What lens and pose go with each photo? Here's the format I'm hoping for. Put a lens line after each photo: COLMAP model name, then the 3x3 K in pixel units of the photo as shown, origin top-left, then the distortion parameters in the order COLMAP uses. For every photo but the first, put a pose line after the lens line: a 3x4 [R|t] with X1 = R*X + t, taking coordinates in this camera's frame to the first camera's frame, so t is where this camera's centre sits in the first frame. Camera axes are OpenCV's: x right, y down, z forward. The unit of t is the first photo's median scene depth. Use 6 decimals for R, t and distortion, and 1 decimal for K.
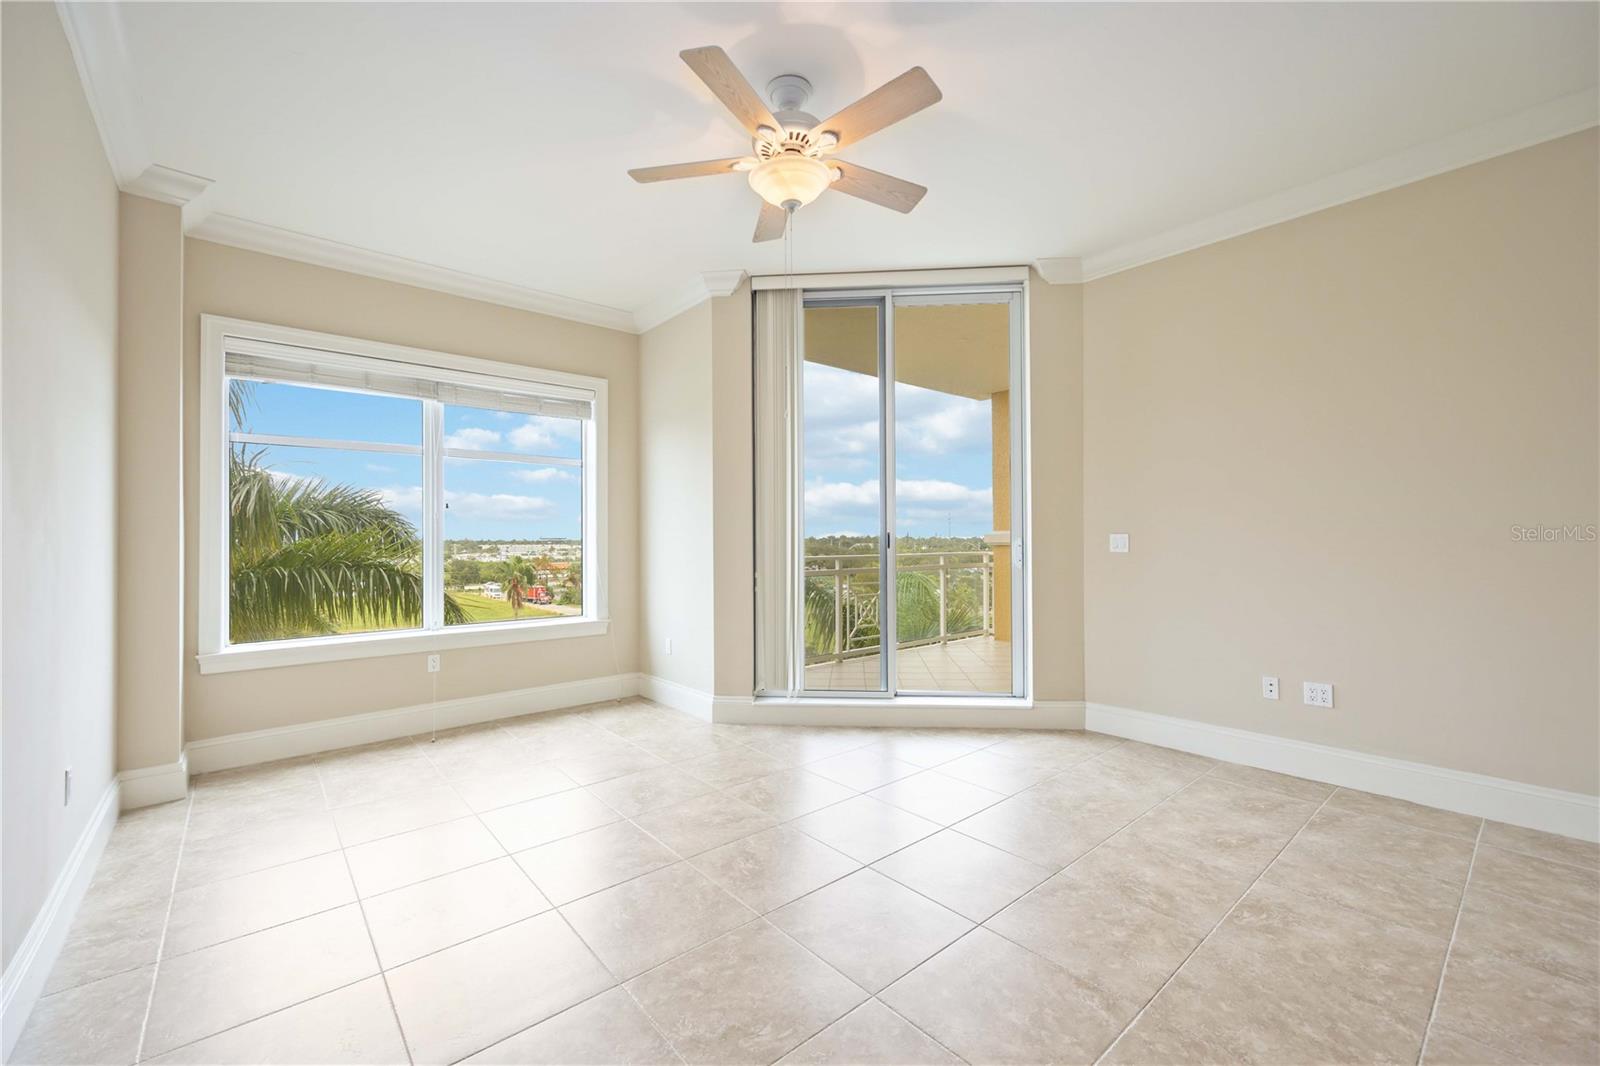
lens RADIAL K [[648.9, 0, 796.5], [0, 648.9, 533.3], [0, 0, 1]] dist [-0.000745, -0.000126]
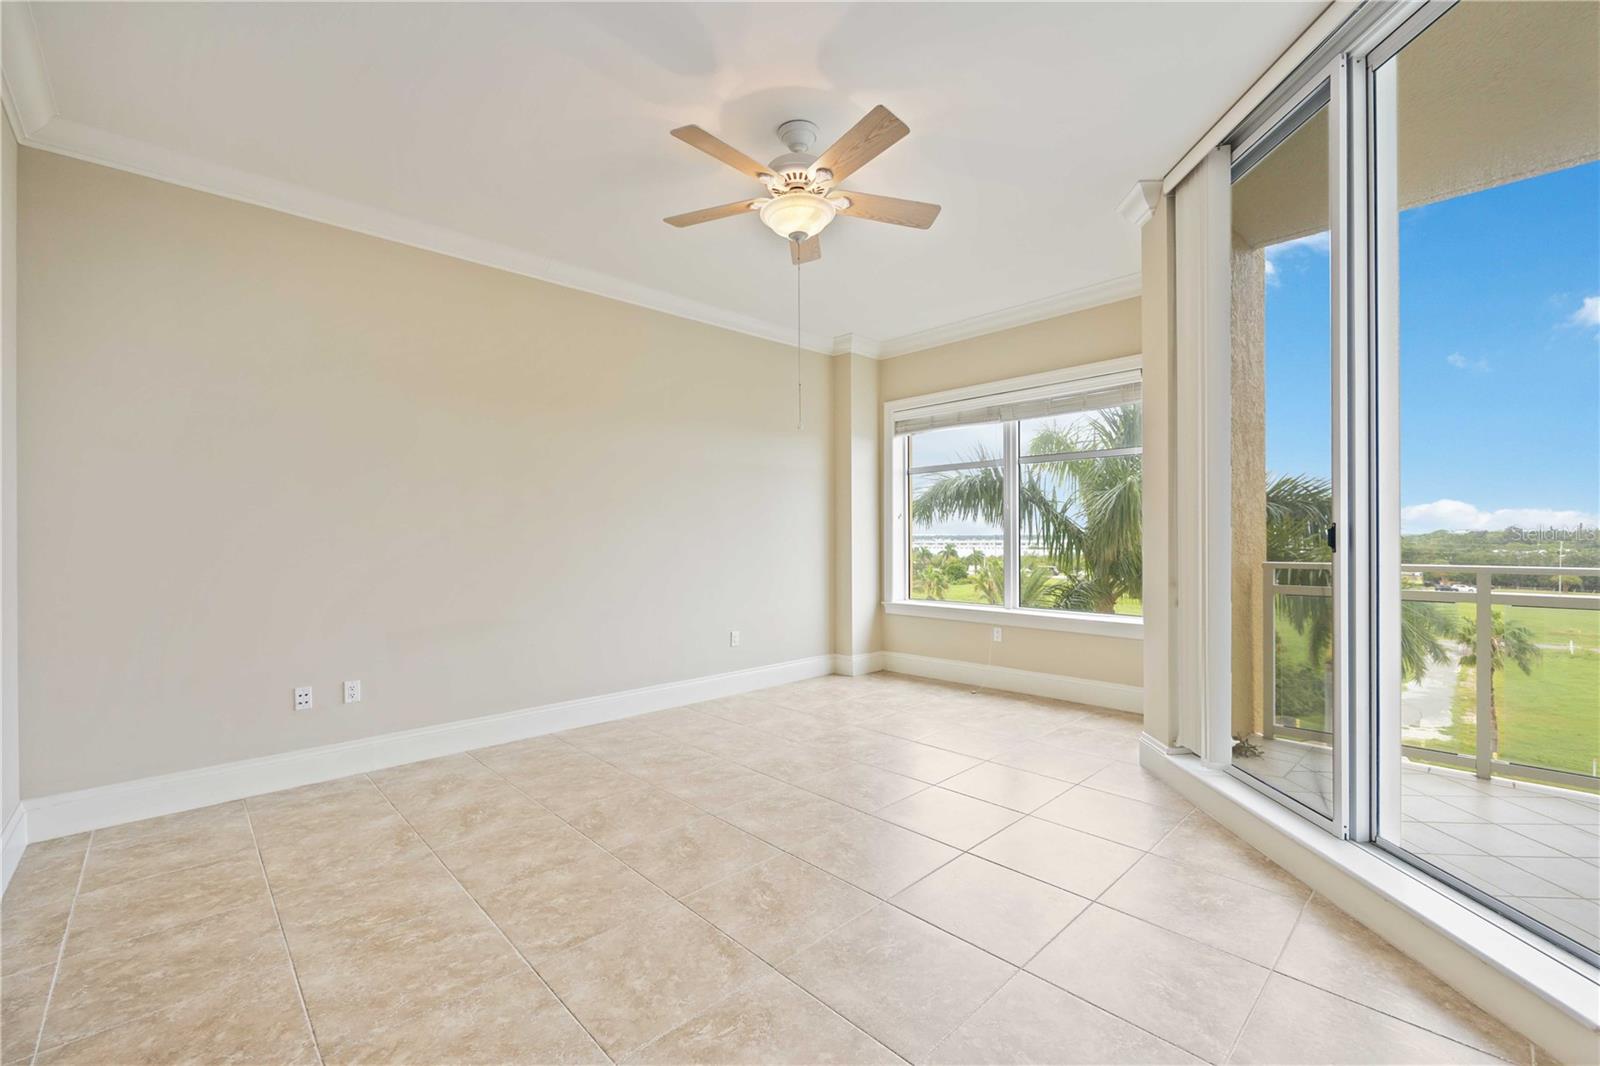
lens RADIAL K [[653.1, 0, 801.7], [0, 653.1, 528.0], [0, 0, 1]] dist [-0.000218, -0.000443]
pose [[0.073825, -0.006200, -0.997252, 0.742574], [0.014012, 0.999888, -0.005179, -0.001283], [0.997173, -0.013591, 0.073904, 0.612140]]
